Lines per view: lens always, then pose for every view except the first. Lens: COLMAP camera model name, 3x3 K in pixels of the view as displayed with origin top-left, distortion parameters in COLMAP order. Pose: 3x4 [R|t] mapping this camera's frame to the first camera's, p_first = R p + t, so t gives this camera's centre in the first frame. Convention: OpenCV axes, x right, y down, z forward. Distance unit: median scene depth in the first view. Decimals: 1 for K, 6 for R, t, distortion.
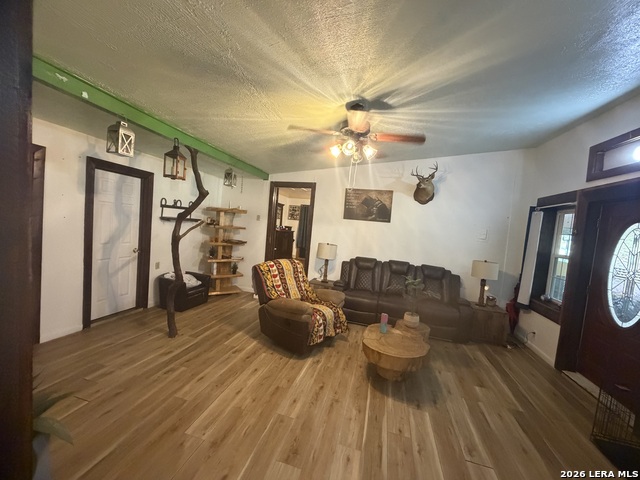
lens RADIAL K [[255.6, 0, 316.4], [0, 255.6, 239.9], [0, 0, 1]] dist [-0.002664, 0.000838]
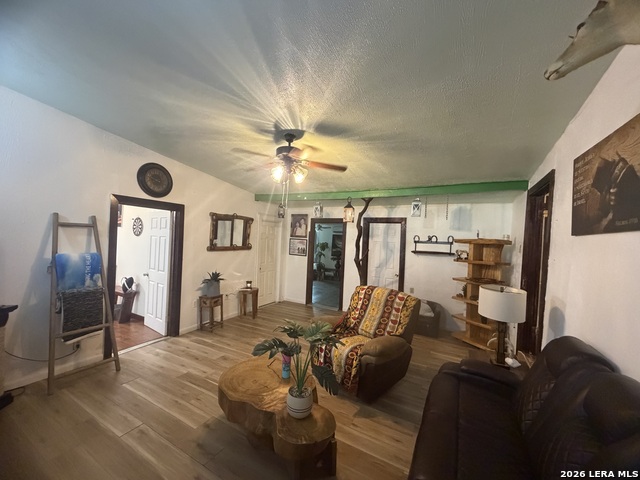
lens RADIAL K [[255.6, 0, 317.1], [0, 255.6, 242.3], [0, 0, 1]] dist [-0.002664, 0.000838]
pose [[-0.244213, -0.089651, -0.965569, 0.752422], [-0.123883, 0.990443, -0.060628, 0.001496], [0.961776, 0.104812, -0.252985, 0.929067]]
